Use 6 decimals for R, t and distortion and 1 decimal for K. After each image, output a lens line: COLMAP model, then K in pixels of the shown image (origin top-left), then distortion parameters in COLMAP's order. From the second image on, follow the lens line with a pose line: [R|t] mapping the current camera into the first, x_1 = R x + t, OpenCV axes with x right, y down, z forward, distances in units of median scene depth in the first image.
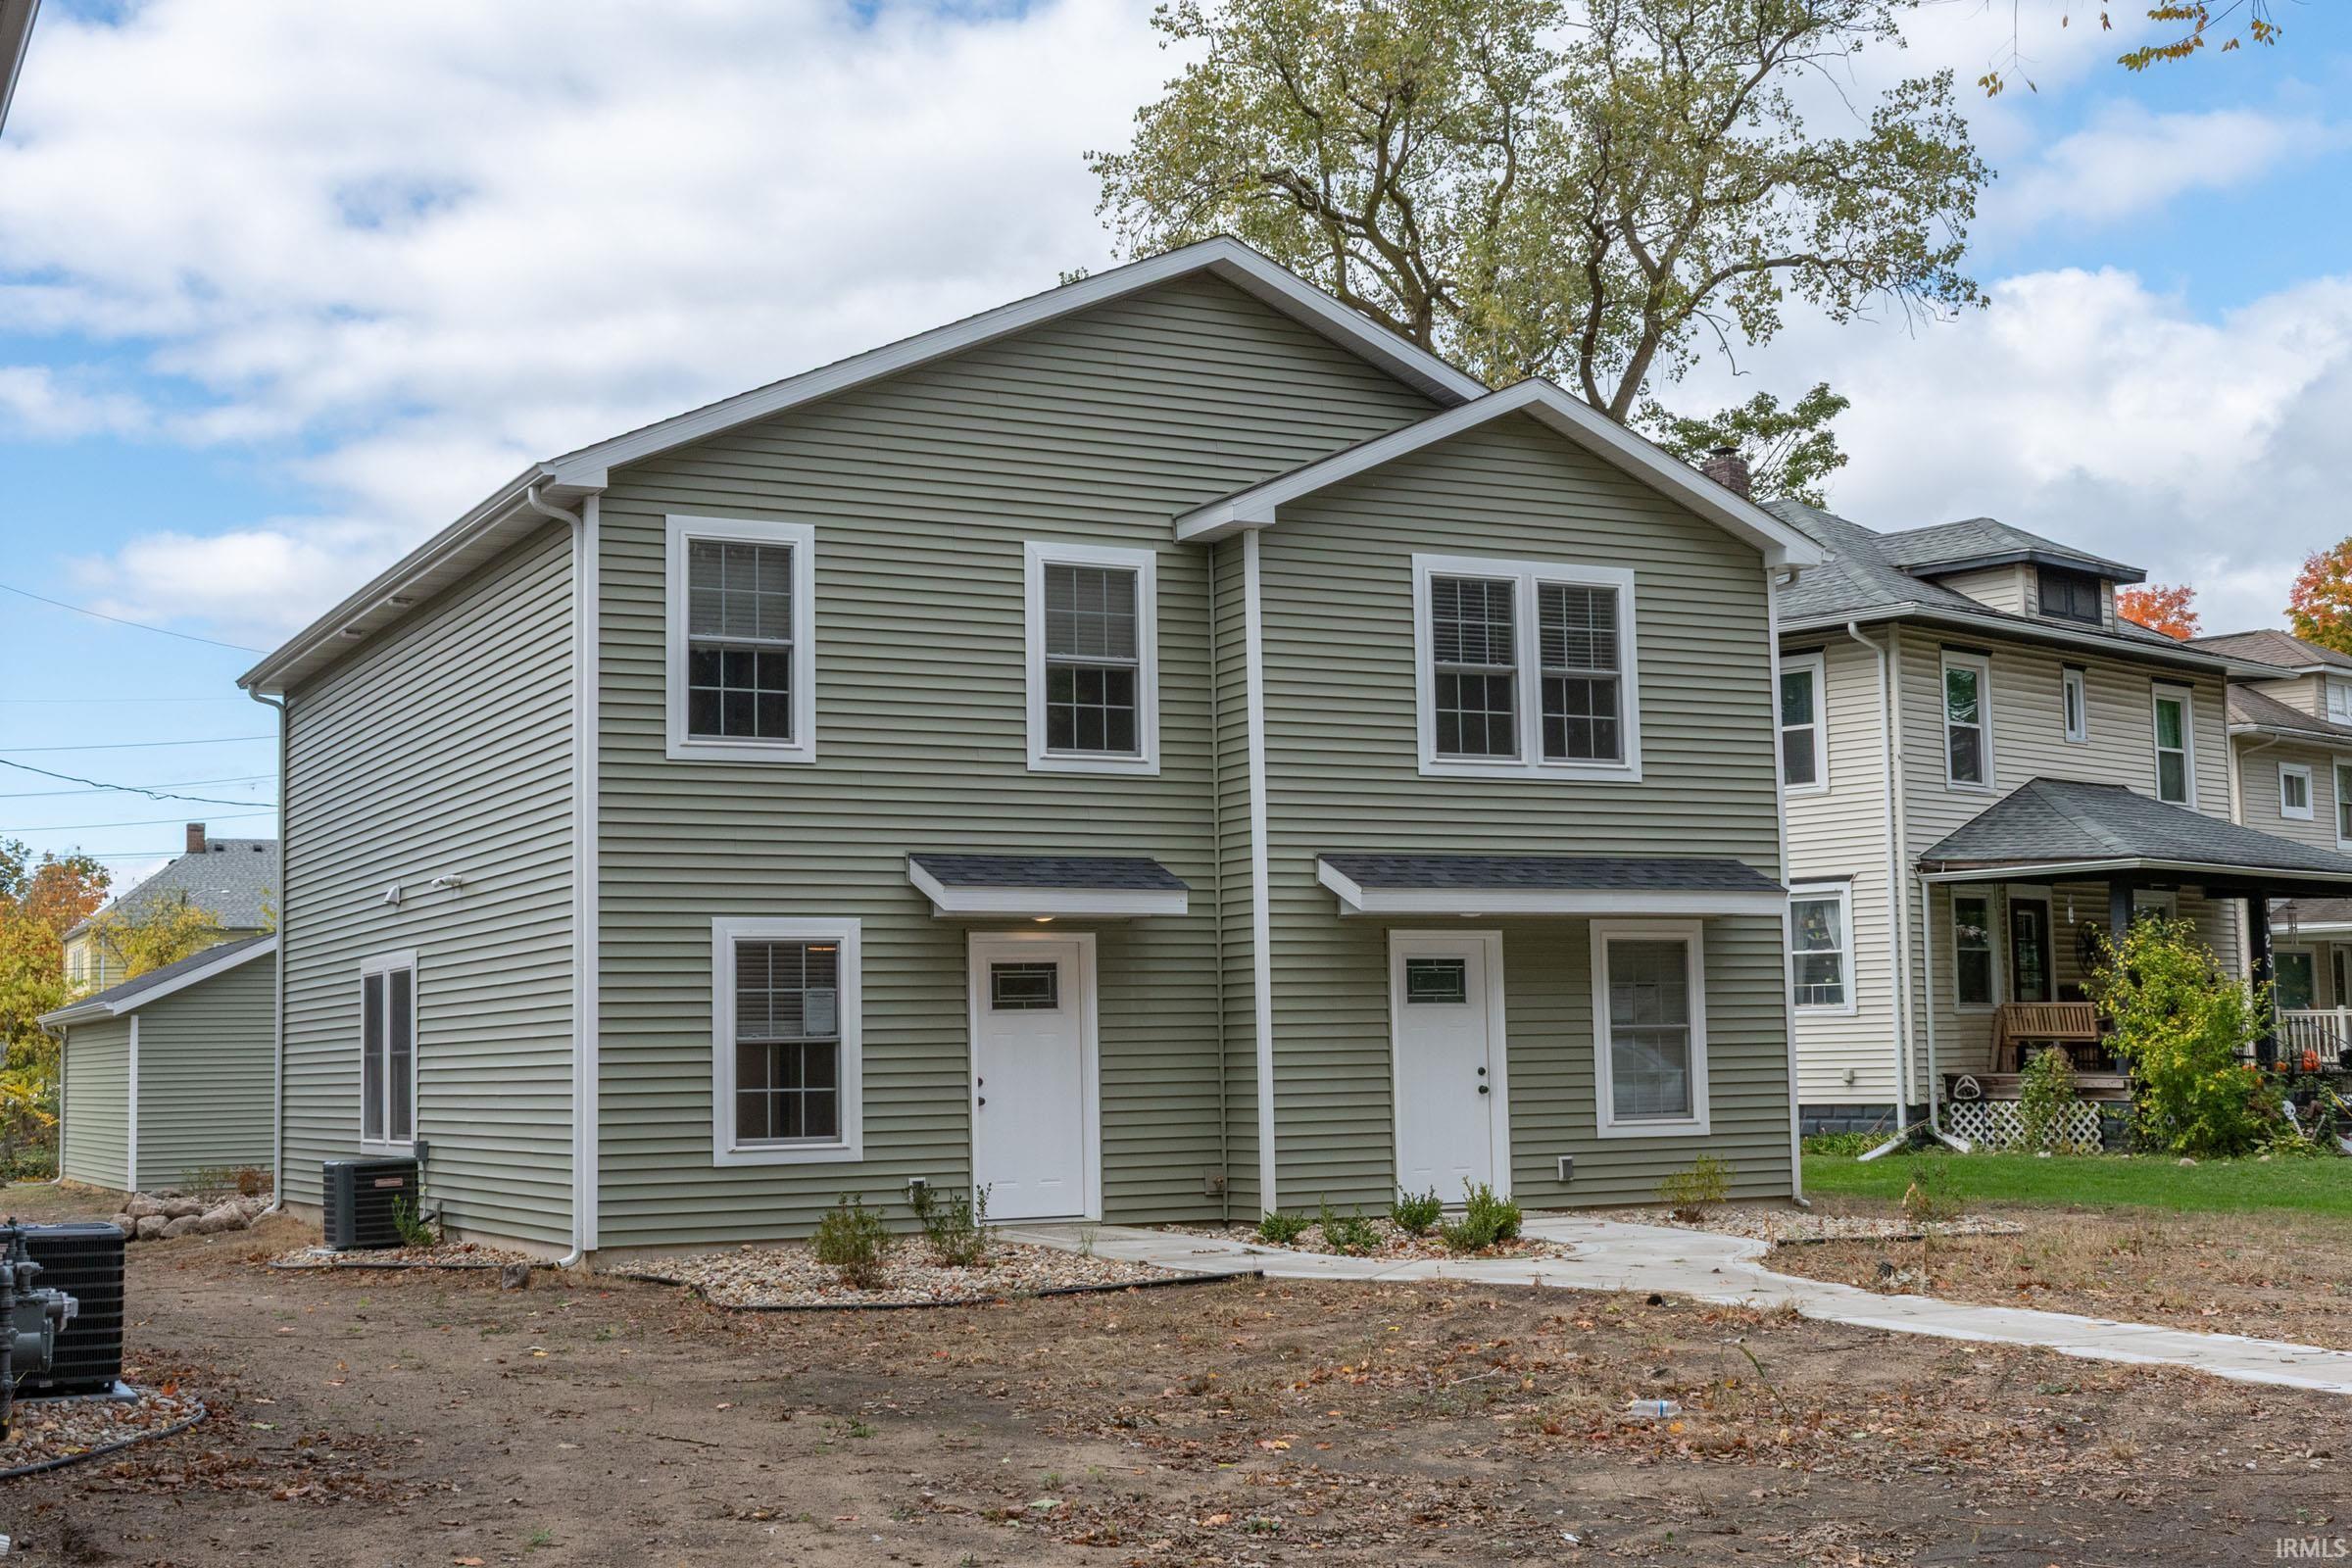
lens RADIAL K [[2767.1, 0, 1176.0], [0, 2767.1, 784.0], [0, 0, 1]] dist [-0.000639, -0.001496]
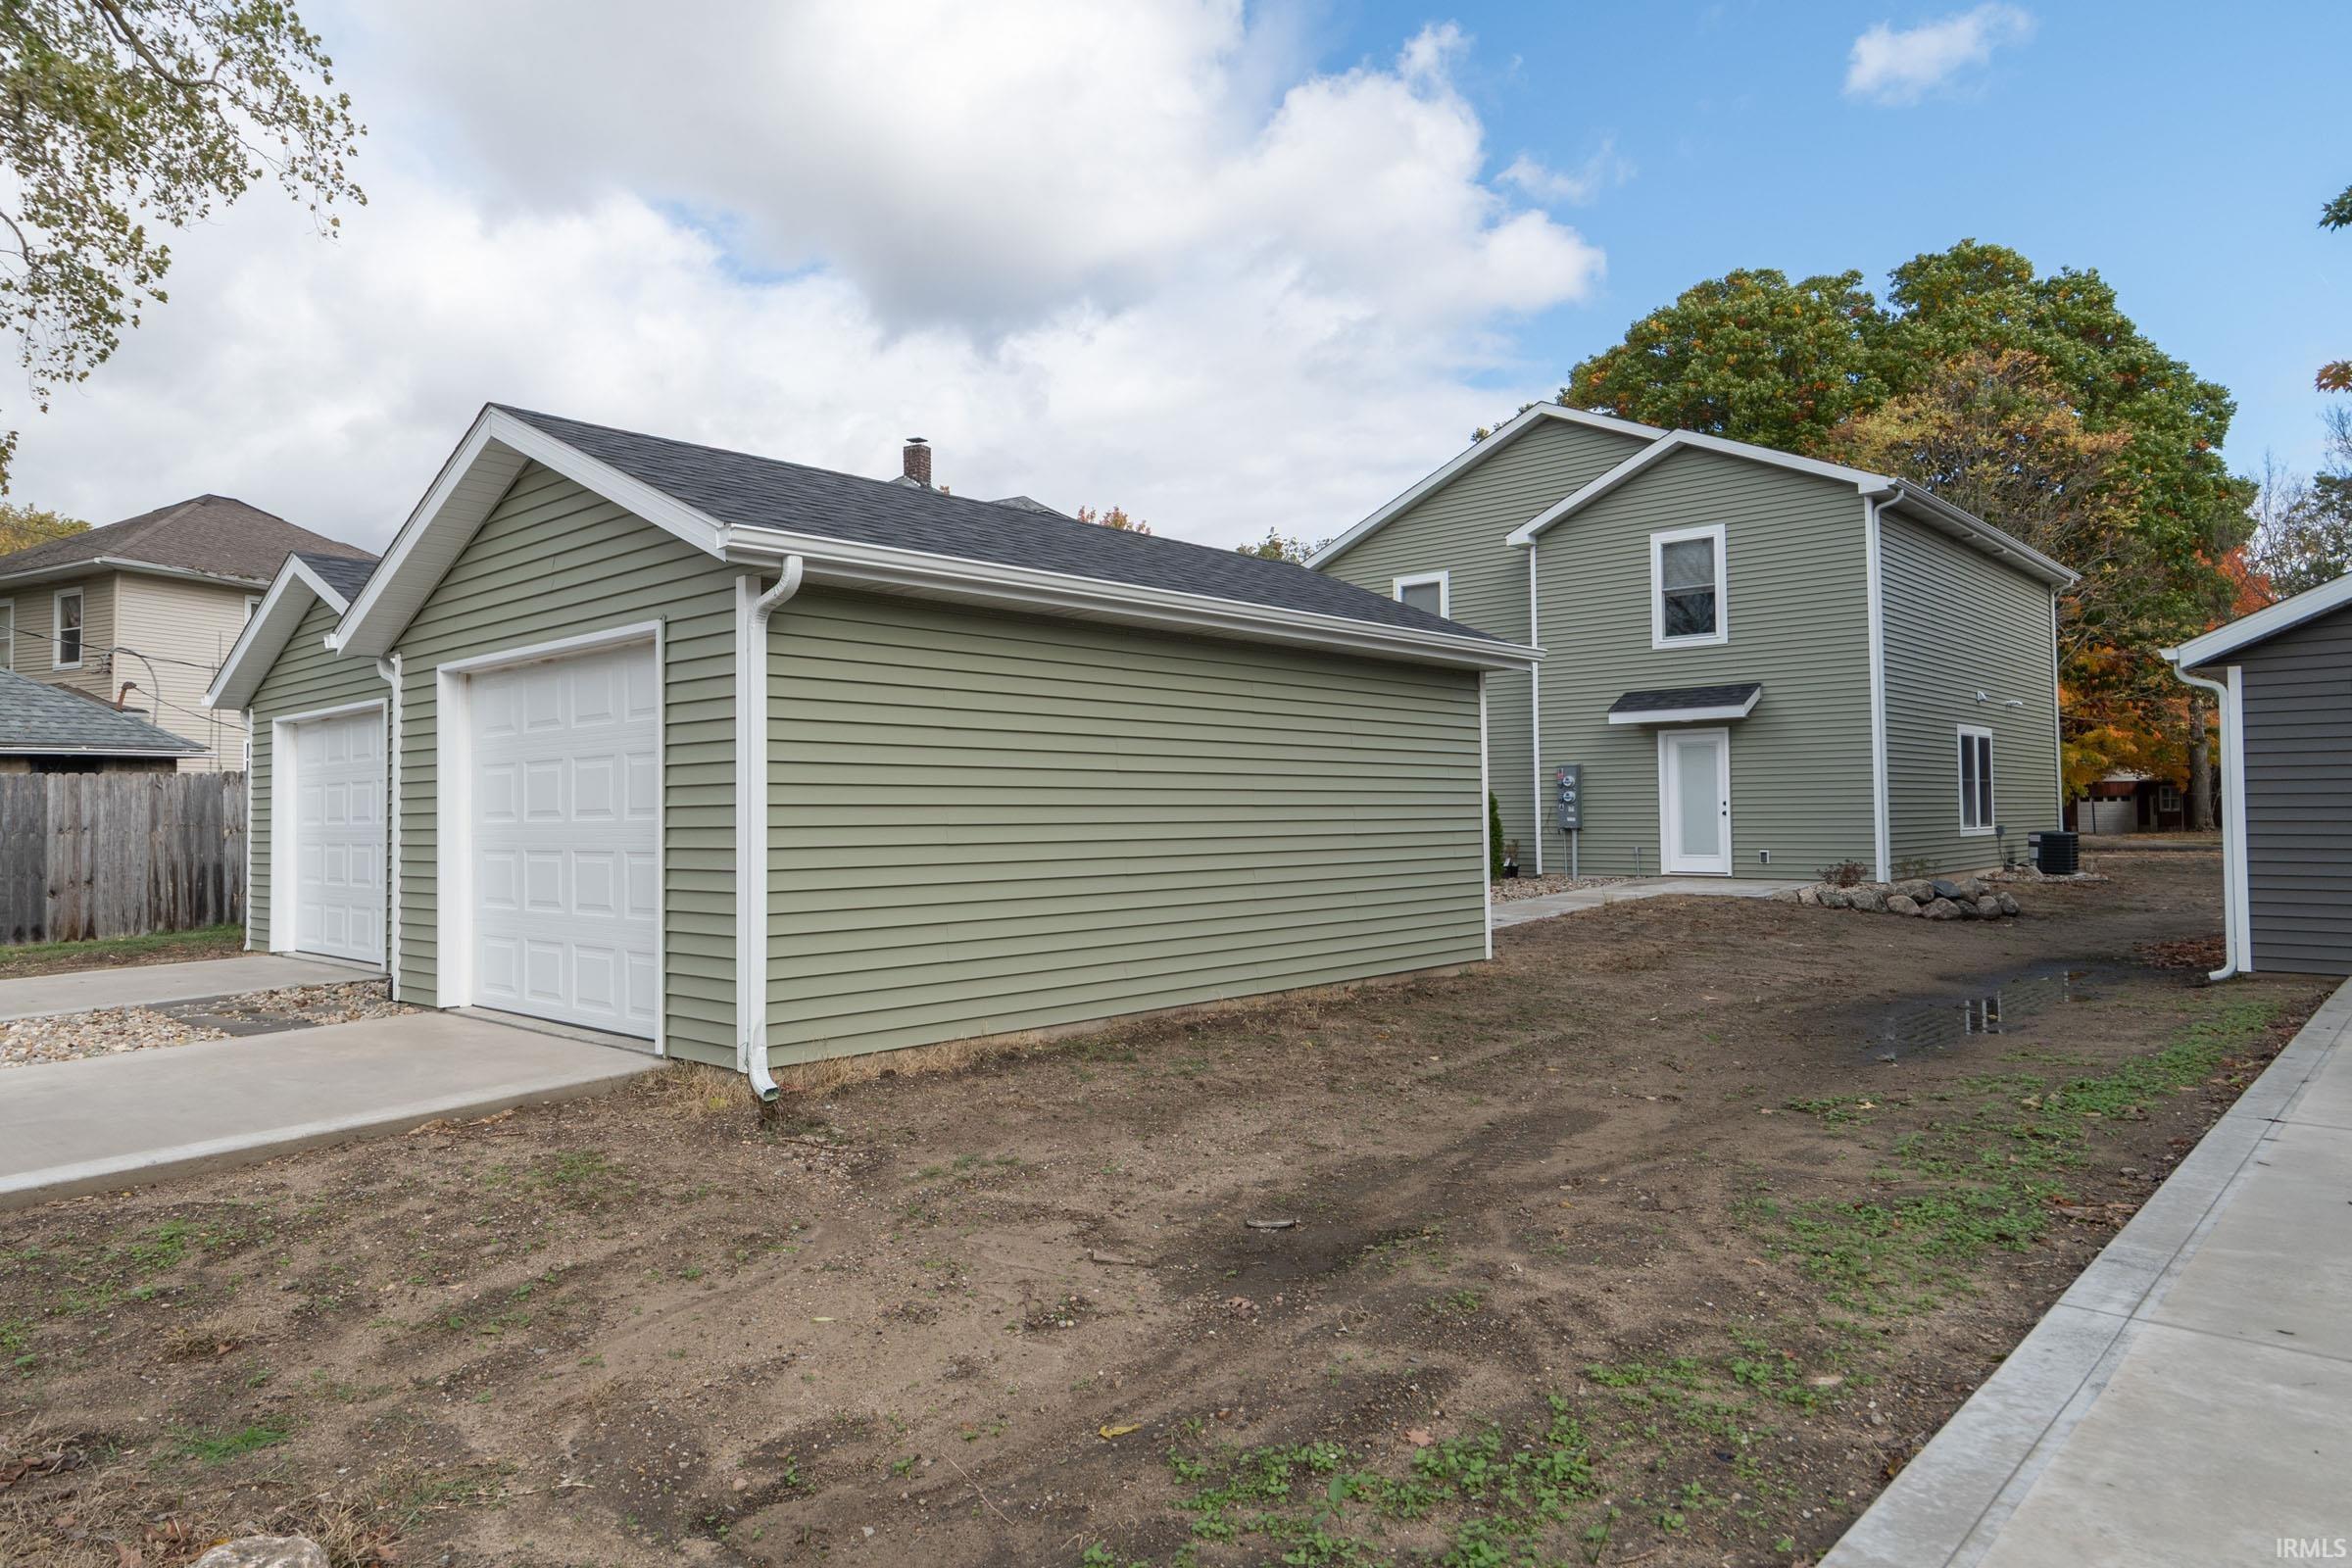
lens RADIAL K [[1481.2, 0, 1113.3], [0, 1481.2, 750.5], [0, 0, 1]] dist [0.002380, 0.000825]
pose [[0.310691, -0.023464, -0.950221, 0.932642], [0.107455, 0.994154, 0.010586, 0.014997], [0.944418, -0.105395, 0.311395, 0.321075]]
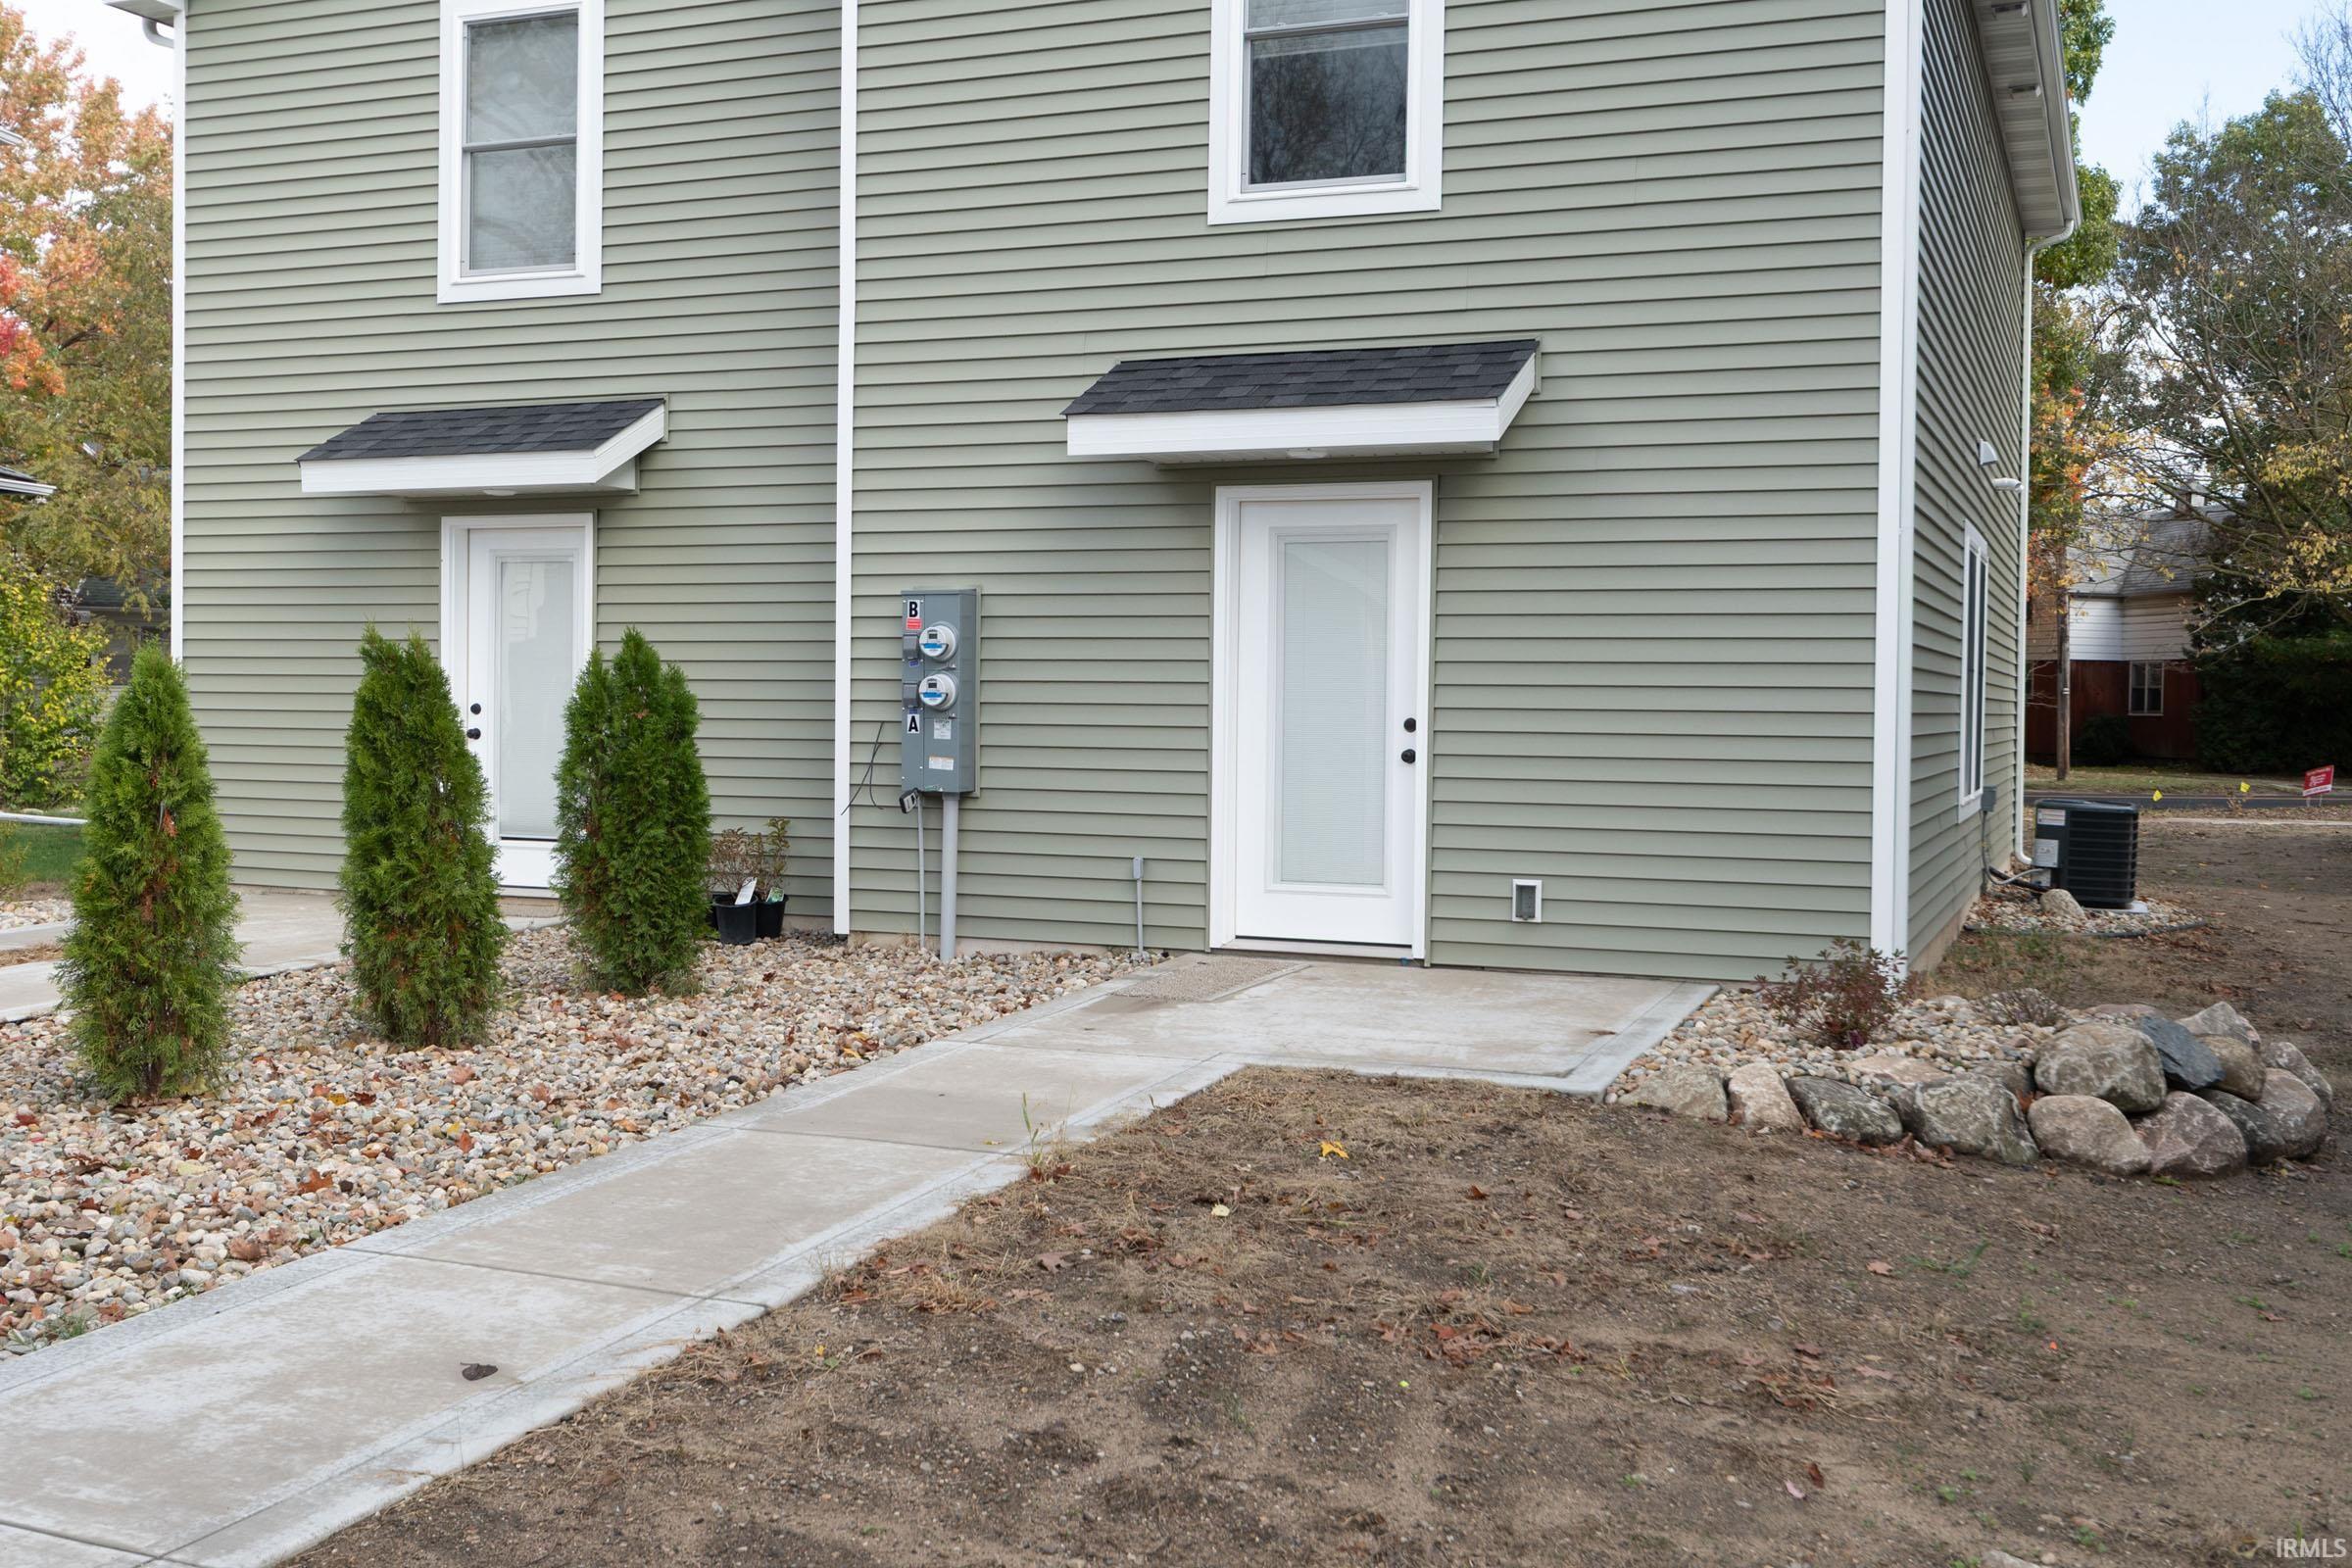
lens RADIAL K [[2390.4, 0, 1176.0], [0, 2390.4, 784.0], [0, 0, 1]] dist [-0.004729, -0.000108]
pose [[0.637192, 0.055046, -0.768736, 0.479326], [0.059657, 0.990931, 0.120405, 0.052977], [0.768392, -0.122582, 0.628130, 0.652921]]
